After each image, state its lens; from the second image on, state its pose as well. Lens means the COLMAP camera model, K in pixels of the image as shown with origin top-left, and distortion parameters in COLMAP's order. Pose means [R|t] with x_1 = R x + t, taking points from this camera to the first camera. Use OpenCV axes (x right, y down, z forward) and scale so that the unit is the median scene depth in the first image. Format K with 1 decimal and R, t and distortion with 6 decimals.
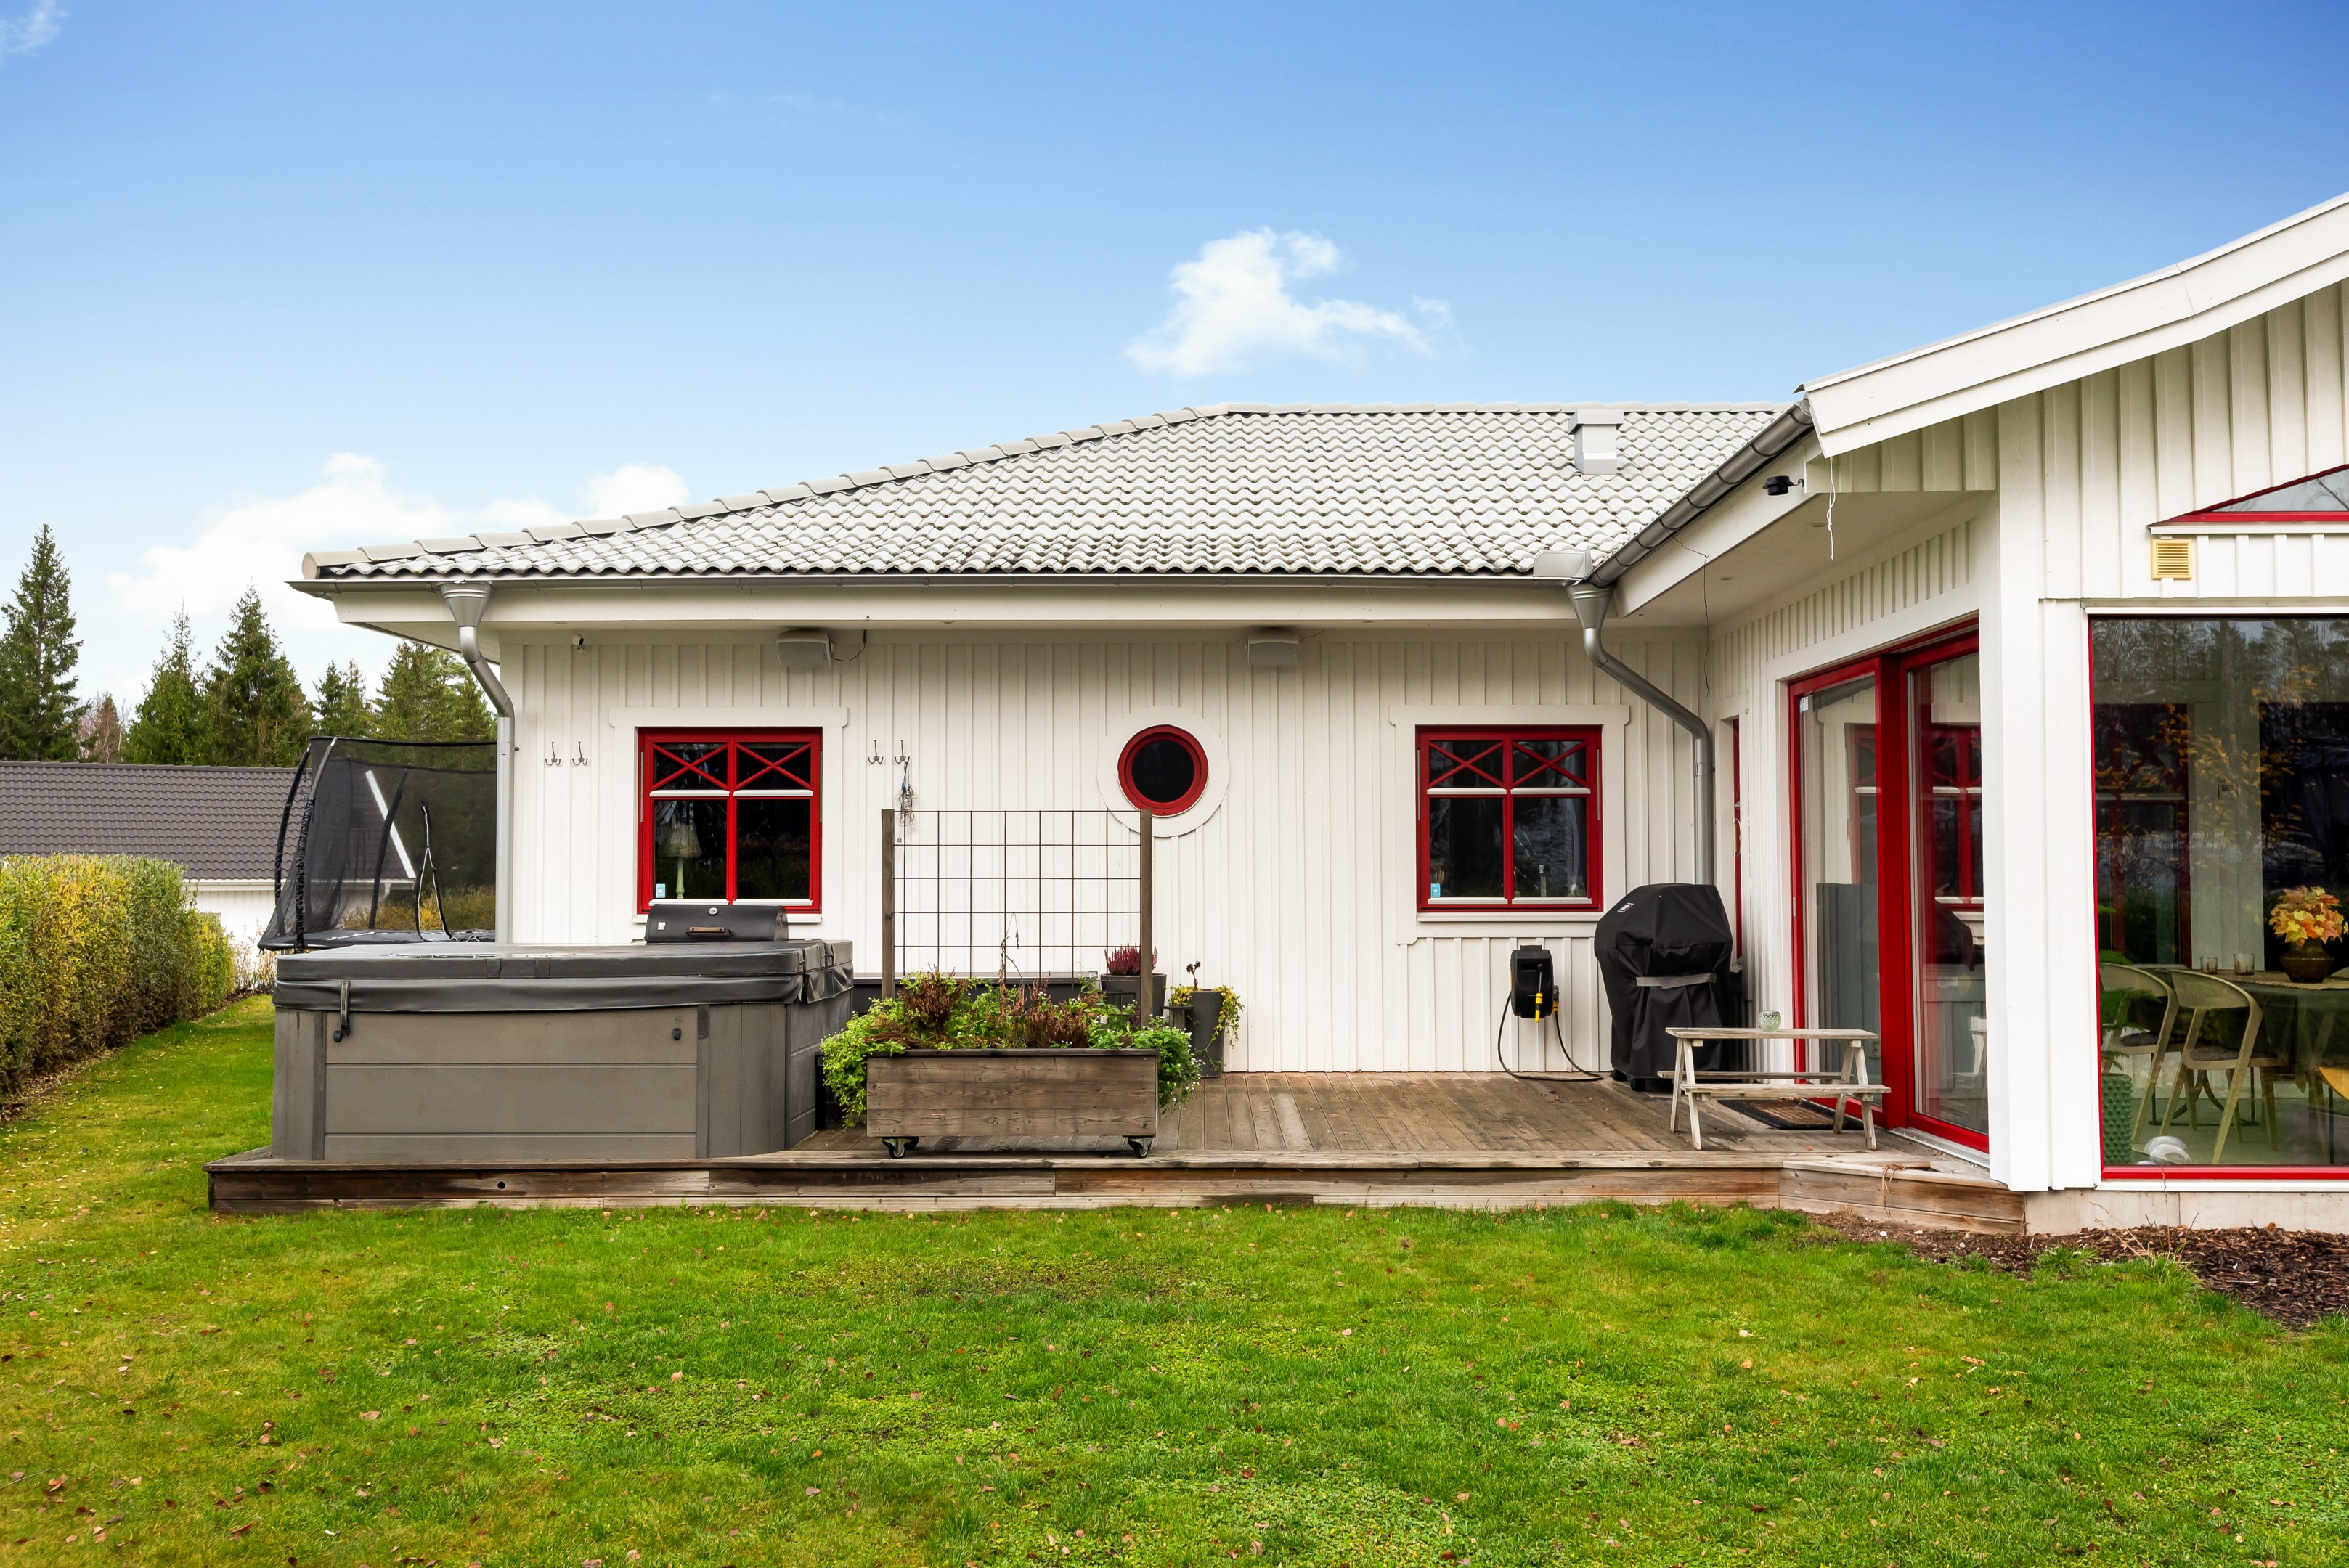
lens RADIAL K [[2108.5, 0, 1183.0], [0, 2108.5, 785.2], [0, 0, 1]] dist [0.036741, -0.028391]
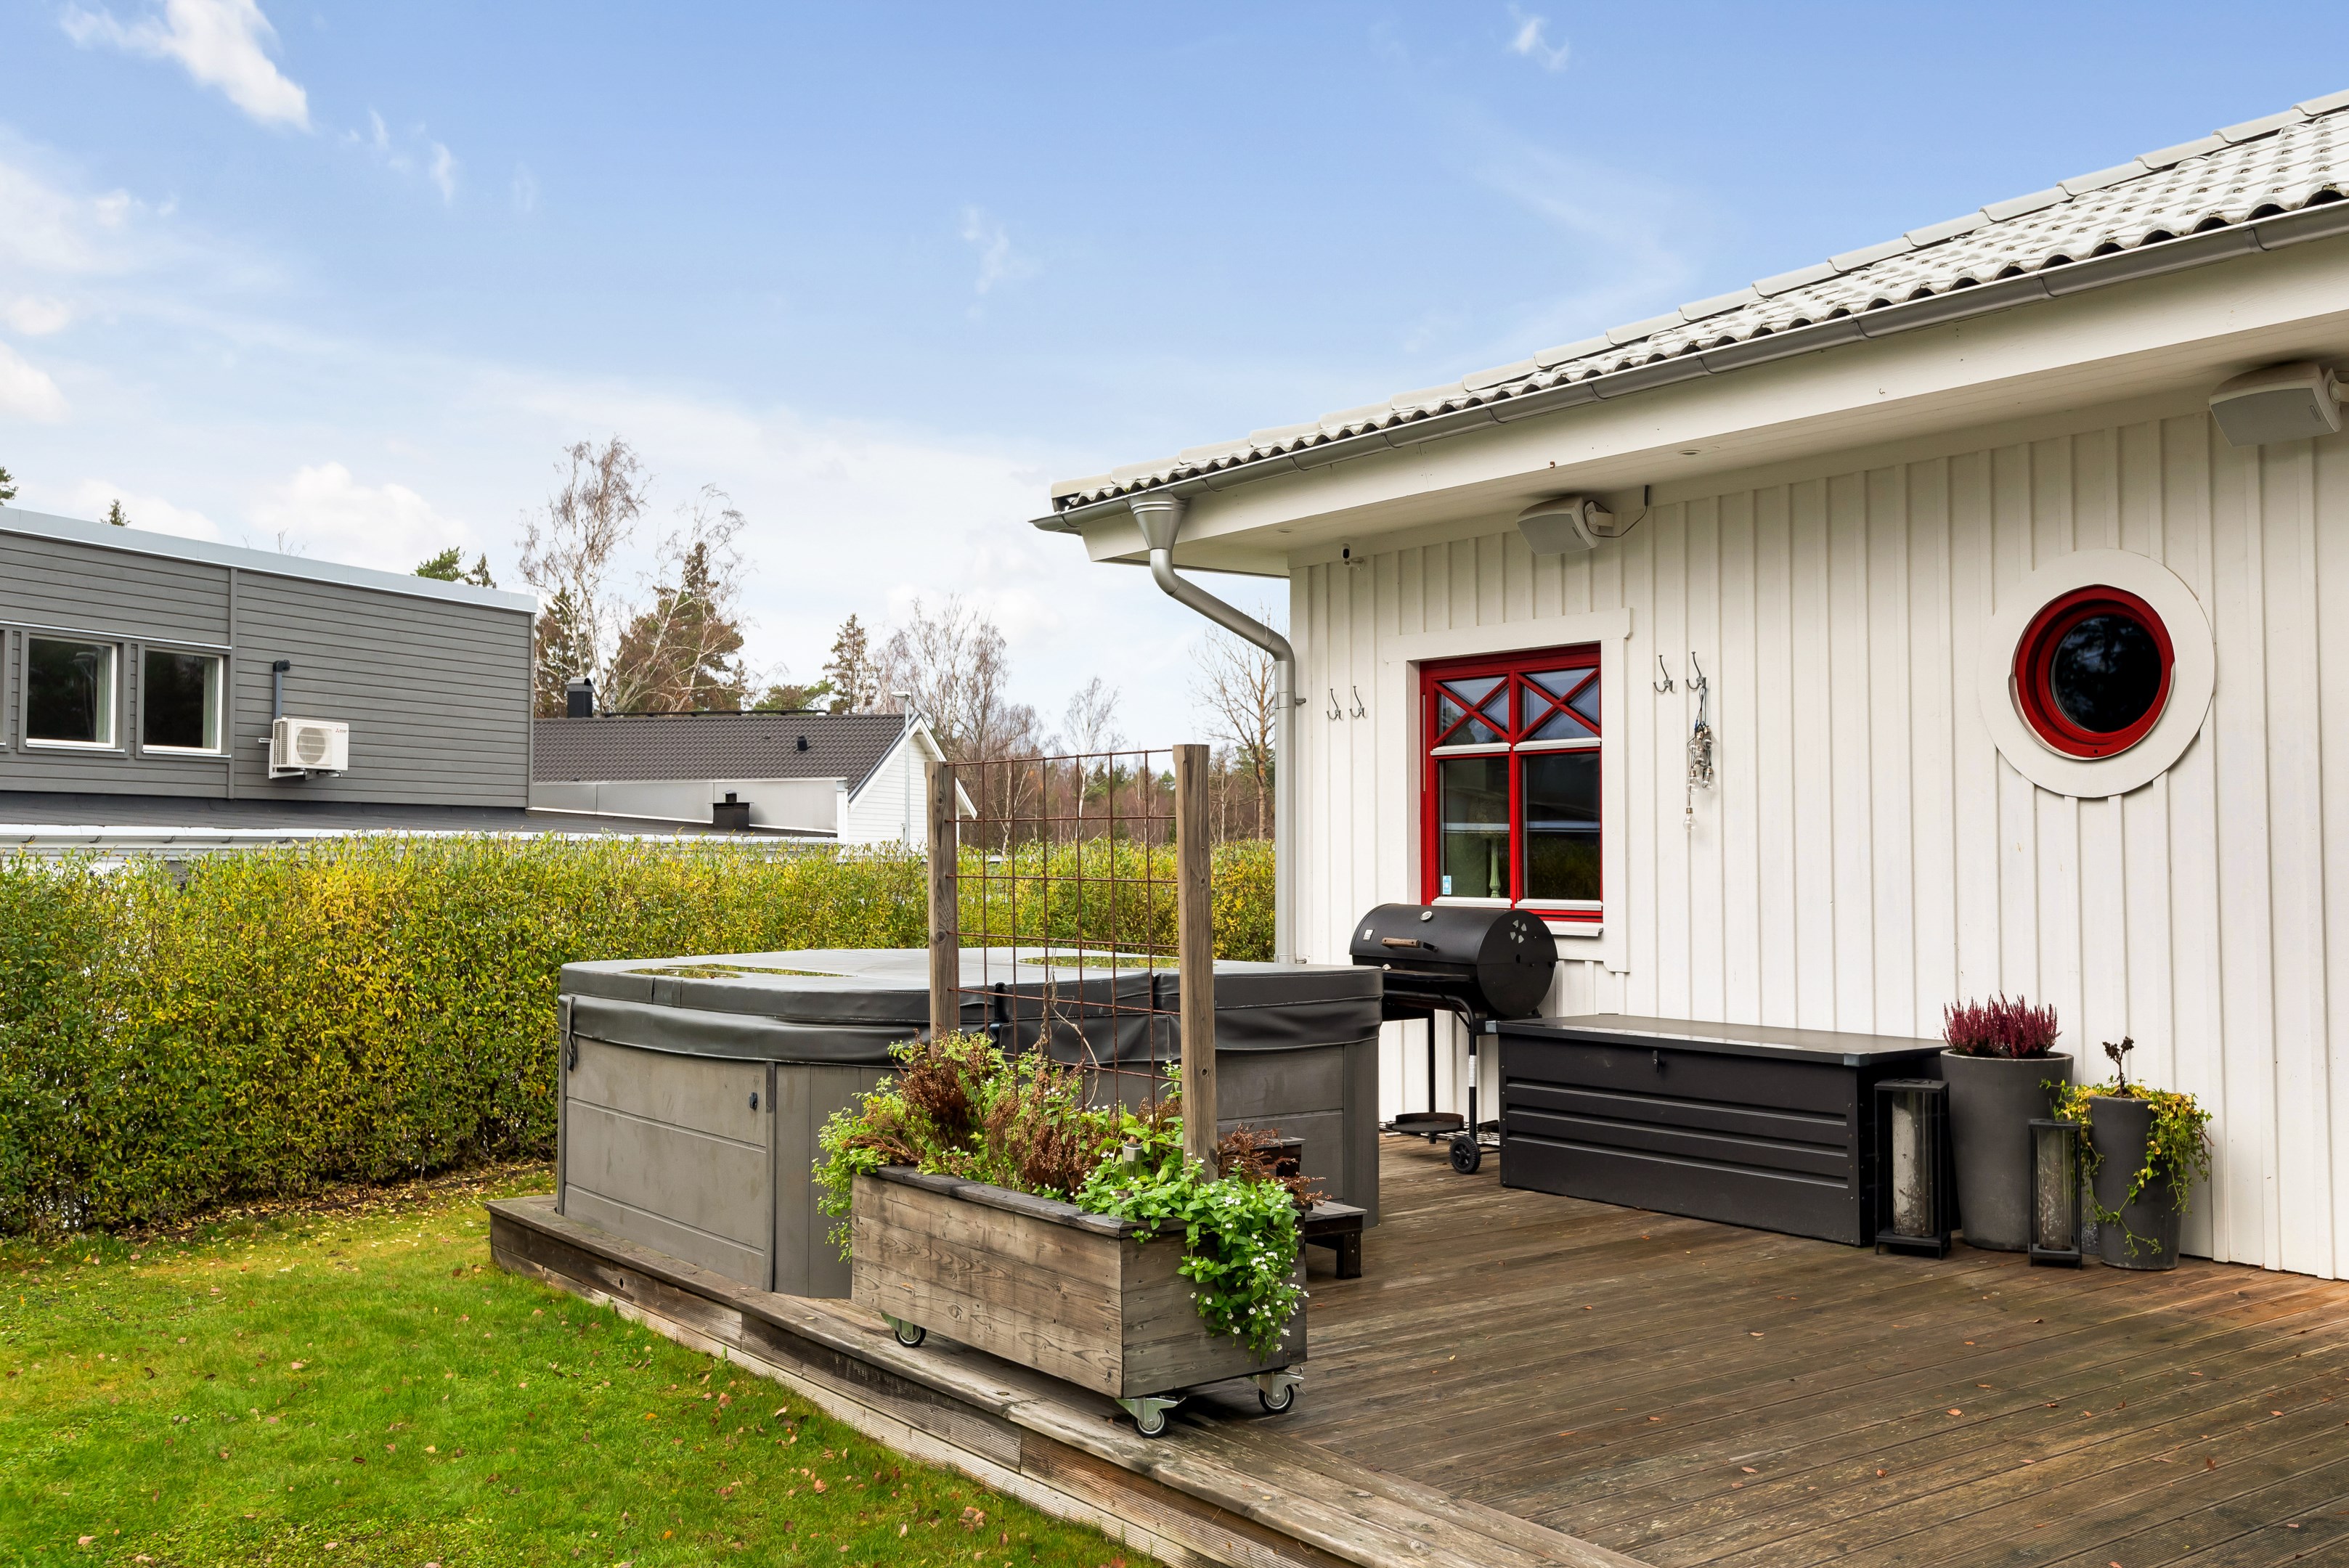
lens RADIAL K [[2108.5, 0, 1167.7], [0, 2108.5, 786.8], [0, 0, 1]] dist [0.036741, -0.028391]
pose [[0.606305, -0.023256, -0.794892, 0.383943], [0.031762, 0.999483, -0.005015, 0.024212], [0.794598, -0.022207, 0.606730, 0.694796]]
